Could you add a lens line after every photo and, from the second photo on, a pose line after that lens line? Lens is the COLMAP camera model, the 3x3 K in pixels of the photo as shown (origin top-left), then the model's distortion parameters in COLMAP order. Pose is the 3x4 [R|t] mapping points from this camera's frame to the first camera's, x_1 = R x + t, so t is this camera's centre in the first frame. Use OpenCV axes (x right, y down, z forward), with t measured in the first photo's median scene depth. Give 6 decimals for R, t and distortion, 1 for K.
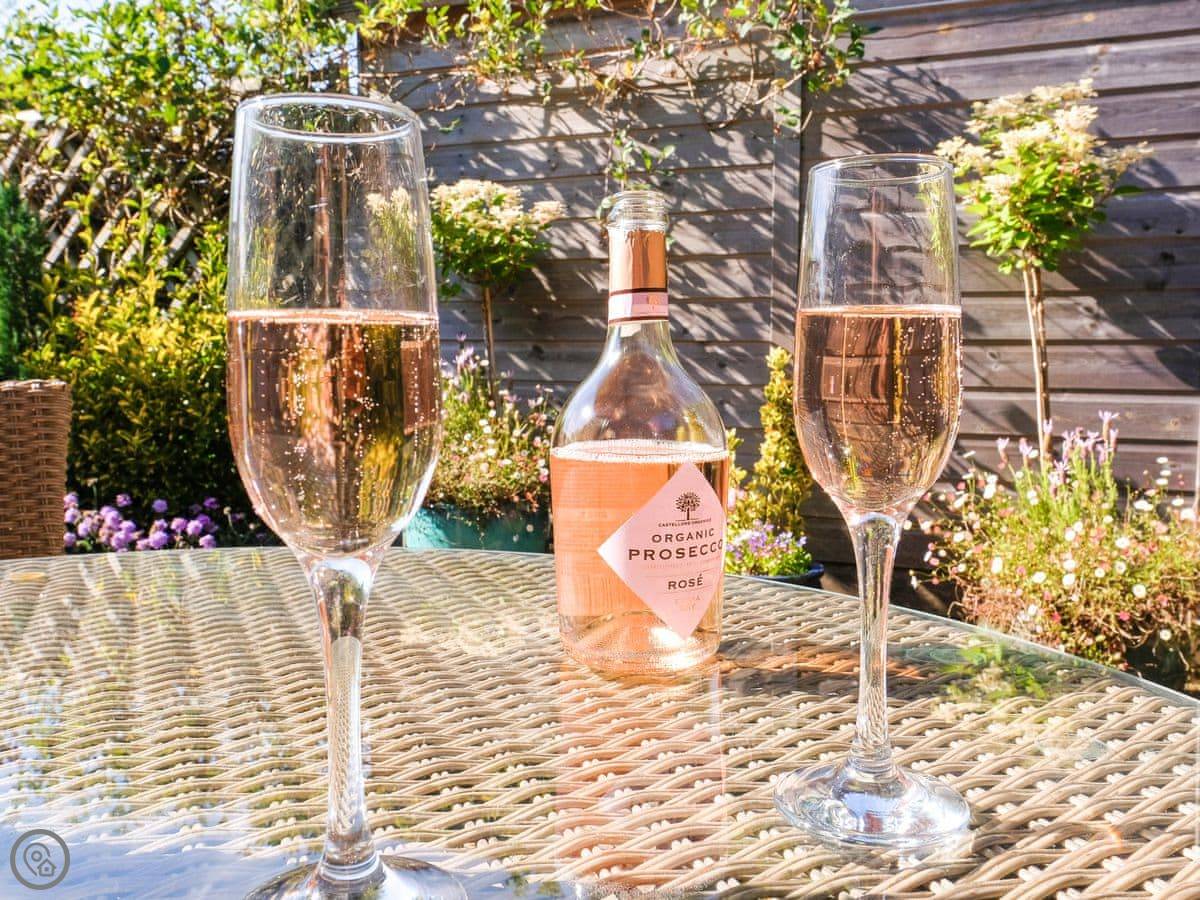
lens RADIAL K [[962.6, 0, 600.0], [0, 962.6, 450.0], [0, 0, 1]] dist [-0.044358, 0.001866]
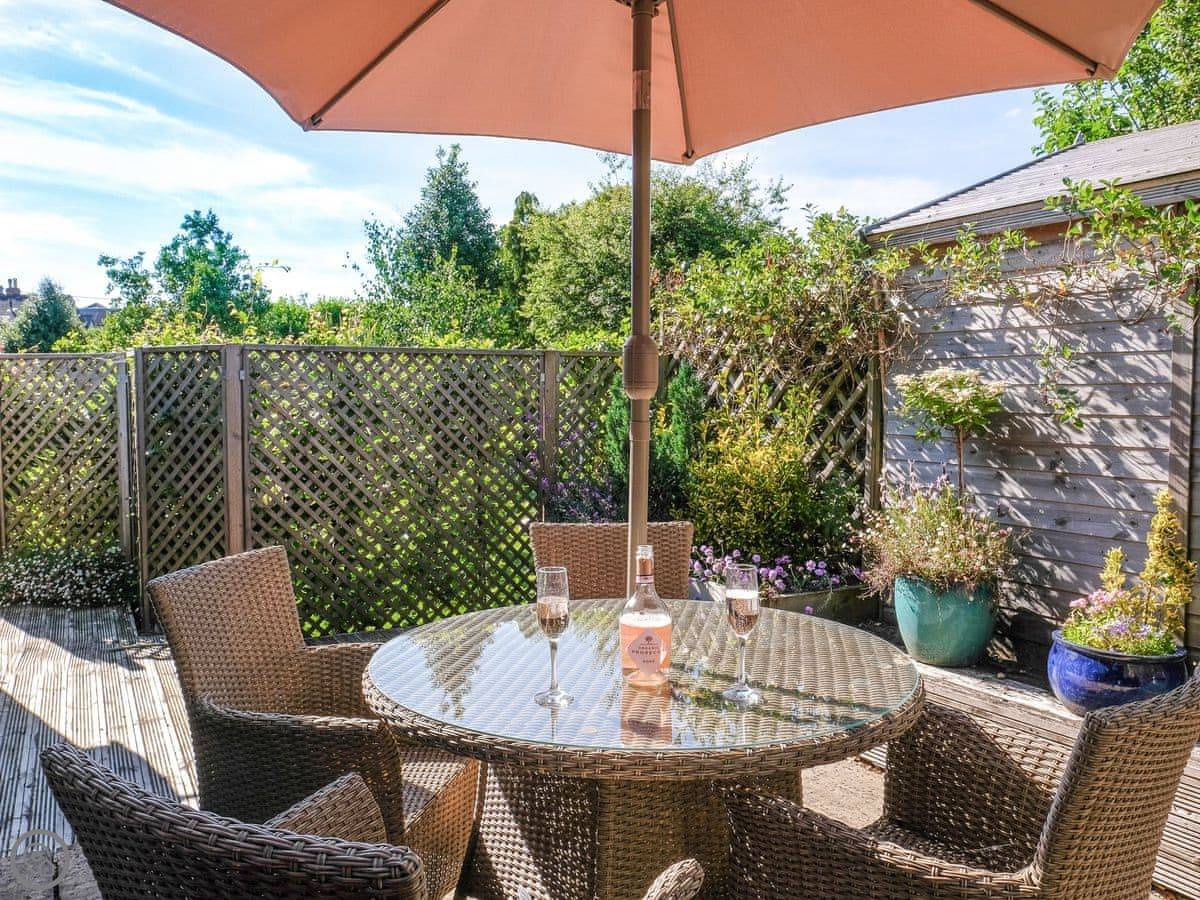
lens RADIAL K [[962.6, 0, 600.0], [0, 962.6, 450.0], [0, 0, 1]] dist [-0.044358, 0.001866]
pose [[0.782967, 0.035175, -0.621068, 0.380874], [-0.031276, 0.999363, 0.017171, -0.155837], [0.621277, 0.005981, 0.783568, -0.522503]]
